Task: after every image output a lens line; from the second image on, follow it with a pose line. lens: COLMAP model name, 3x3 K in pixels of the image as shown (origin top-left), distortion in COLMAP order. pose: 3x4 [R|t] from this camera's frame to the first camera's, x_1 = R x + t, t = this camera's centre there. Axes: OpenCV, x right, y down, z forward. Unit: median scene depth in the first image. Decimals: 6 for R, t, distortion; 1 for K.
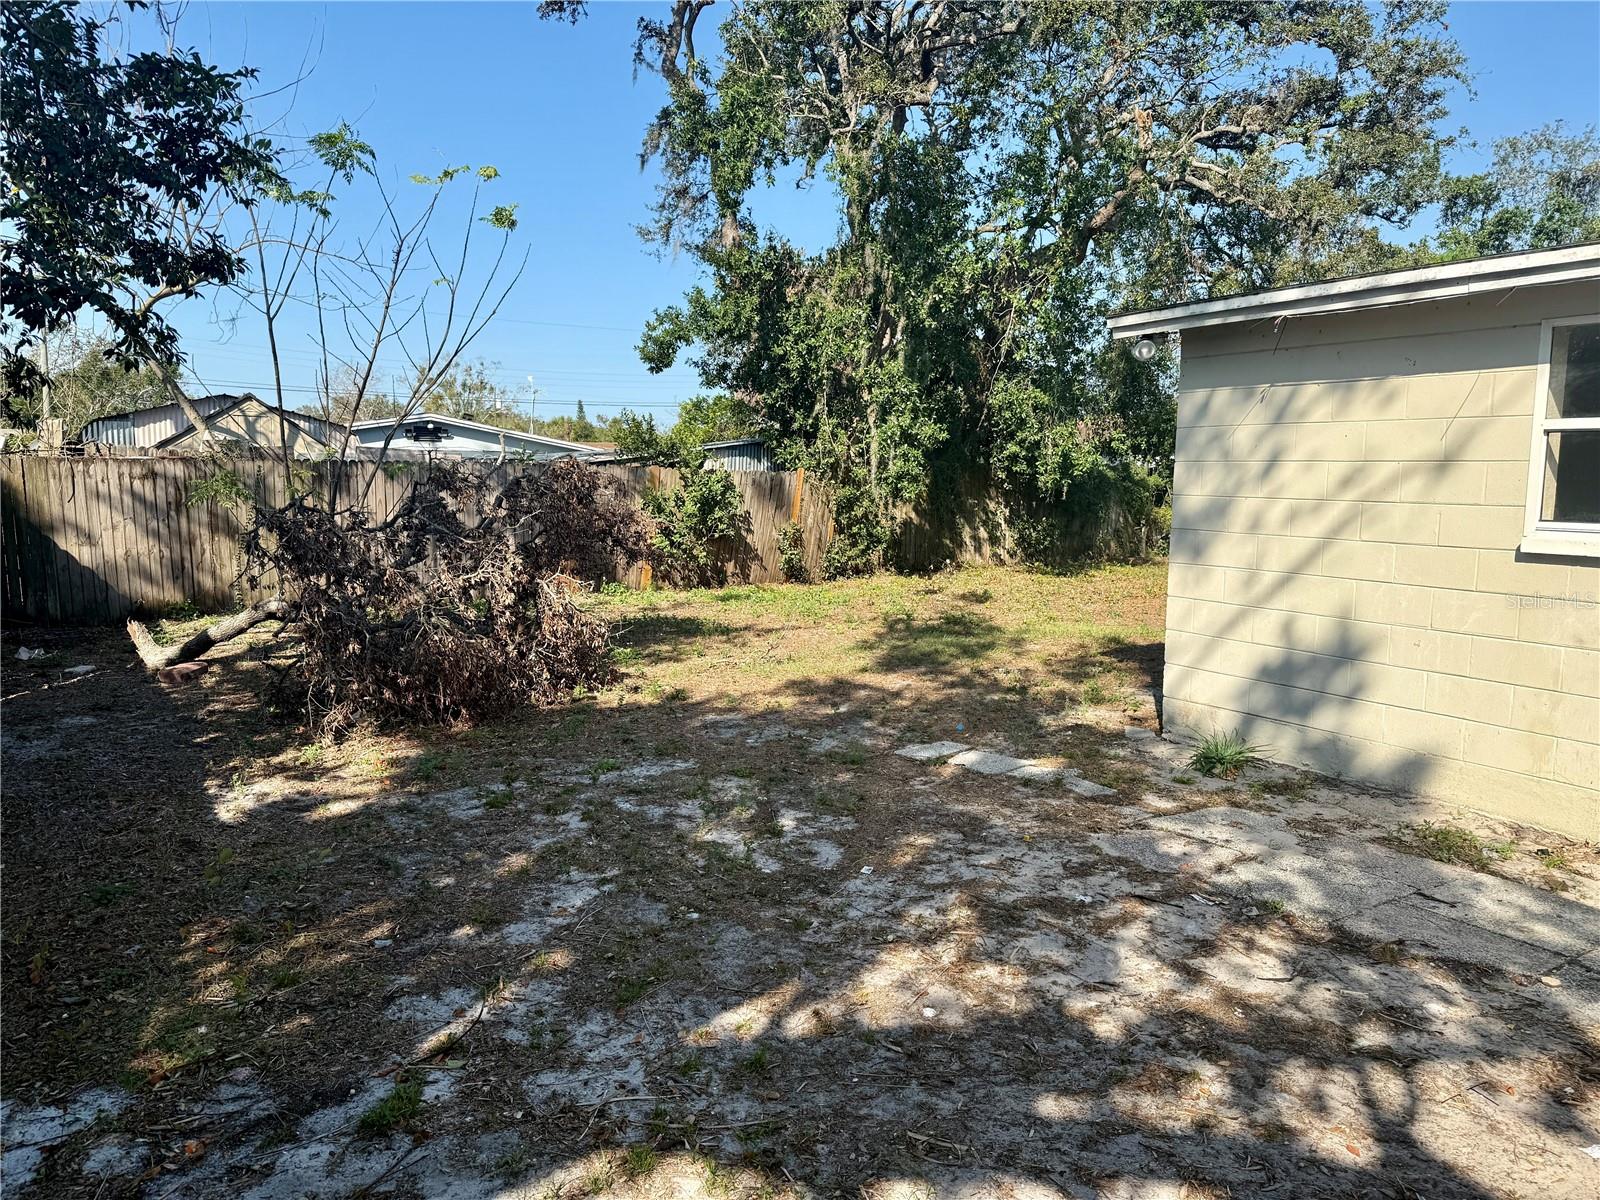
lens RADIAL K [[1116.3, 0, 786.5], [0, 1116.3, 603.1], [0, 0, 1]] dist [0.085474, -0.096703]
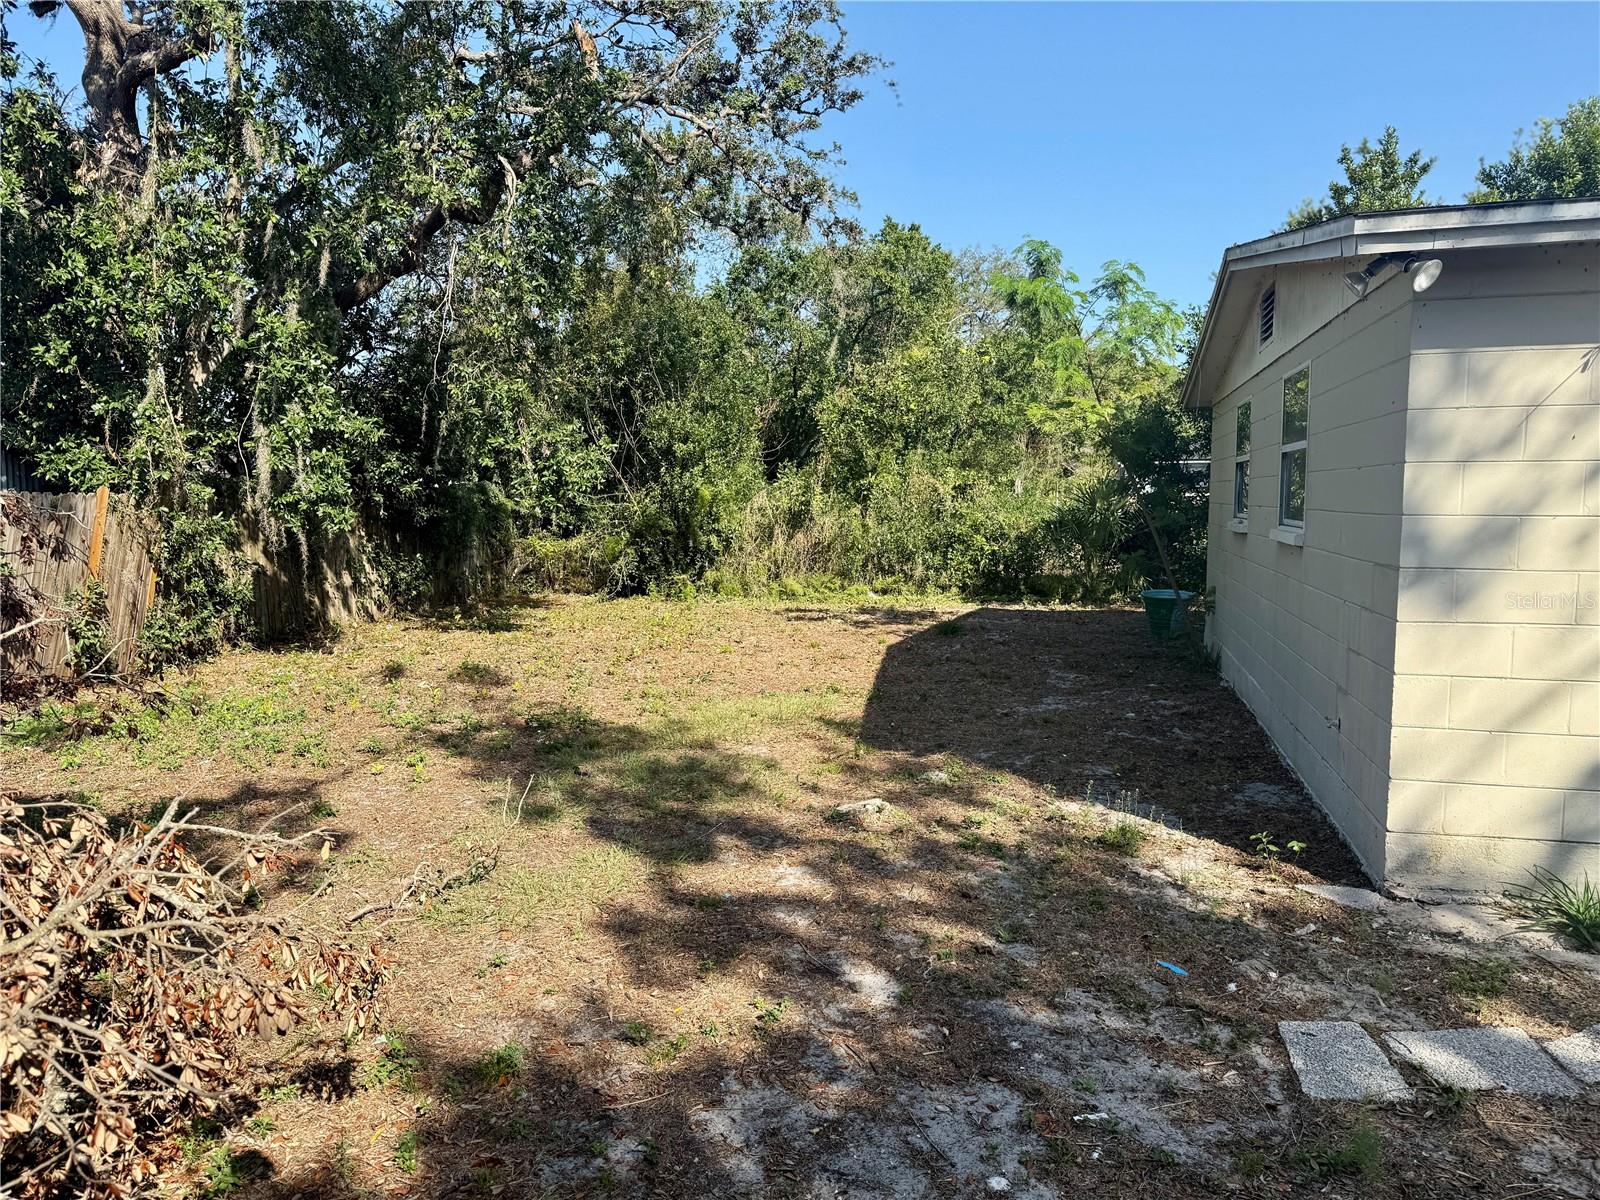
lens RADIAL K [[1116.3, 0, 803.3], [0, 1116.3, 598.4], [0, 0, 1]] dist [0.085474, -0.096703]
pose [[0.704795, -0.073867, 0.705555, -0.159748], [0.092815, 0.995617, 0.011520, -0.040369], [-0.703313, 0.057366, 0.708562, 0.364492]]
